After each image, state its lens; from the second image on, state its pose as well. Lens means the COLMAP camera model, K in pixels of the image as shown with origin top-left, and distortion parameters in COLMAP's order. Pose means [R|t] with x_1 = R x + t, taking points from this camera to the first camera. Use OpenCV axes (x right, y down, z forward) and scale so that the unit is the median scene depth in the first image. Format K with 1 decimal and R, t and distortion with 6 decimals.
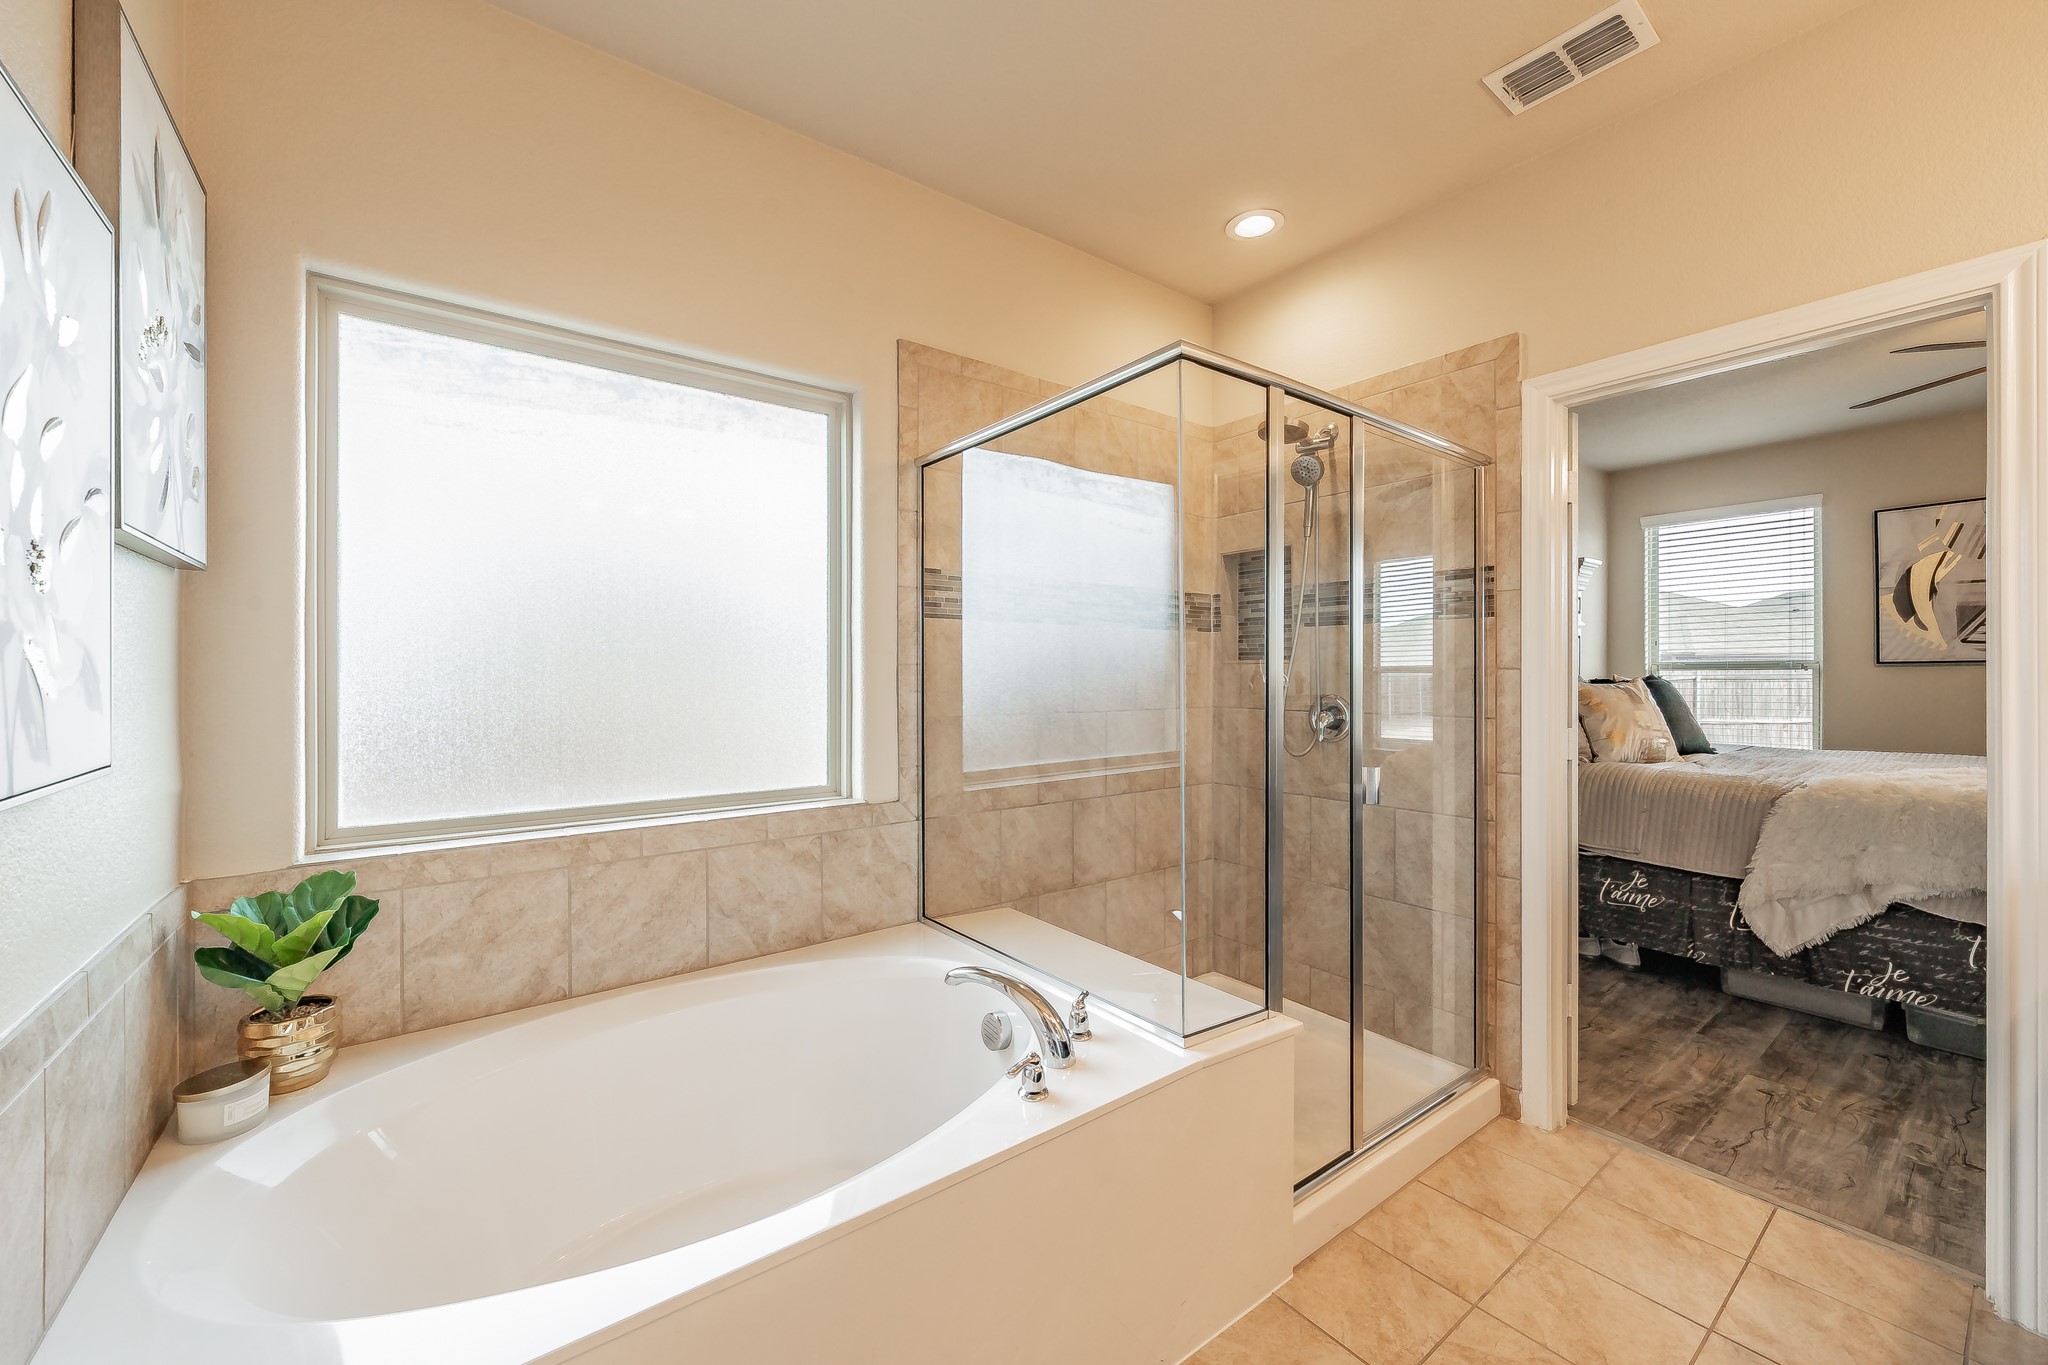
lens RADIAL K [[784.2, 0, 1024.0], [0, 784.2, 682.5], [0, 0, 1]] dist [0.000911, 0.000069]
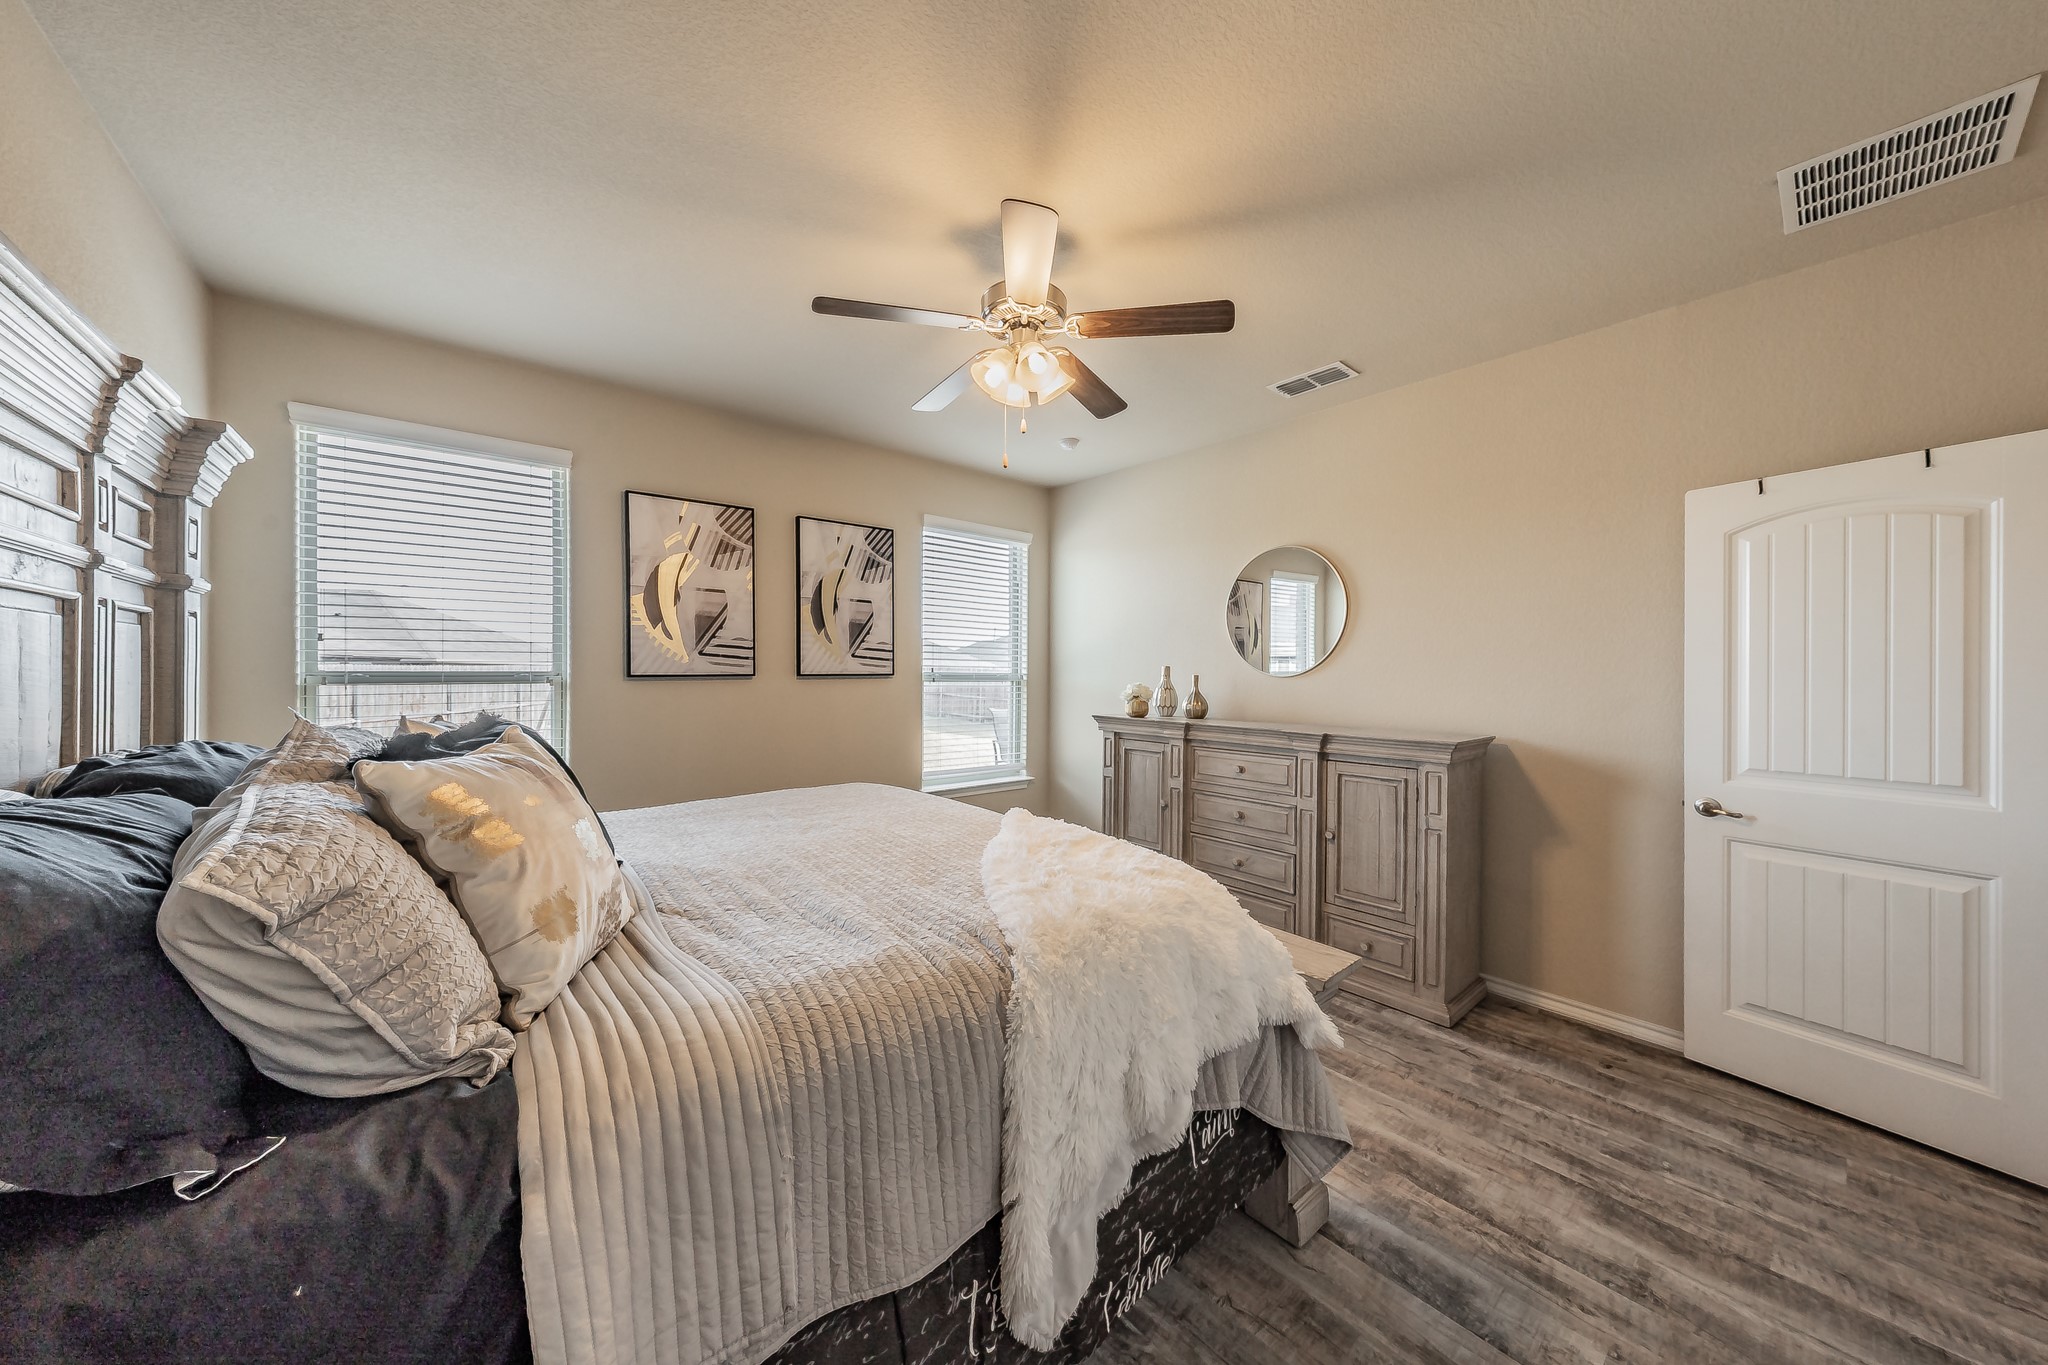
lens RADIAL K [[691.6, 0, 1020.8], [0, 691.6, 667.4], [0, 0, 1]] dist [-0.001197, -0.000127]
pose [[-0.061237, 0.003658, 0.998117, 0.602433], [0.003024, 0.999989, -0.003479, -0.053784], [-0.998119, 0.002805, -0.061247, 1.118254]]
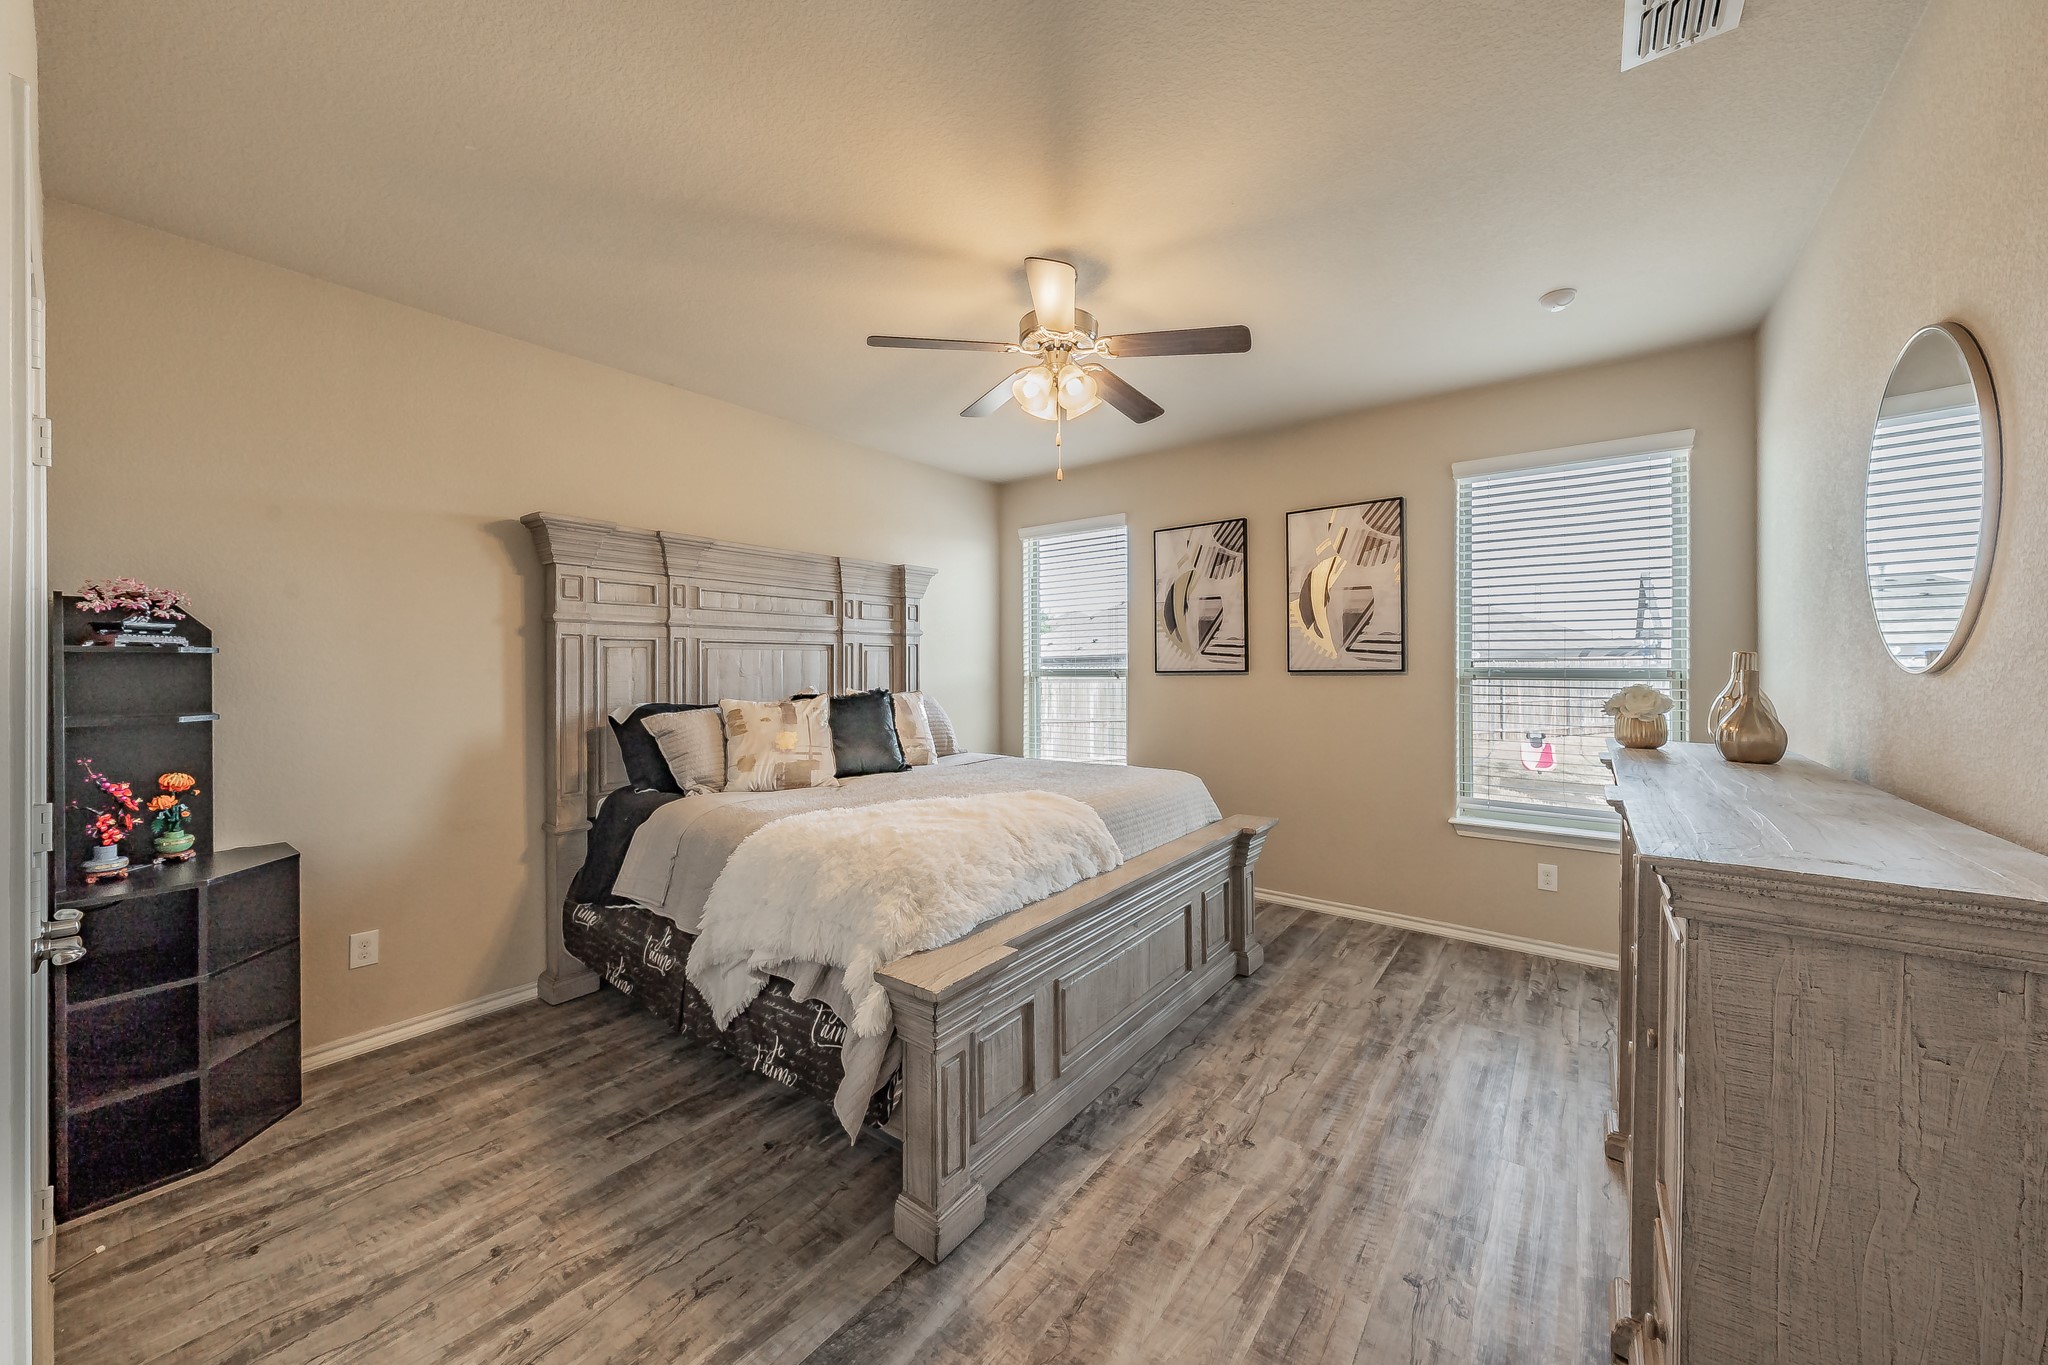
lens RADIAL K [[742.2, 0, 1024.0], [0, 742.2, 682.5], [0, 0, 1]] dist [0.017275, 0.000035]
pose [[0.965043, -0.009820, 0.261908, 1.157062], [0.007419, 0.999921, 0.010154, -0.041138], [-0.261987, -0.007856, 0.965040, 0.133787]]
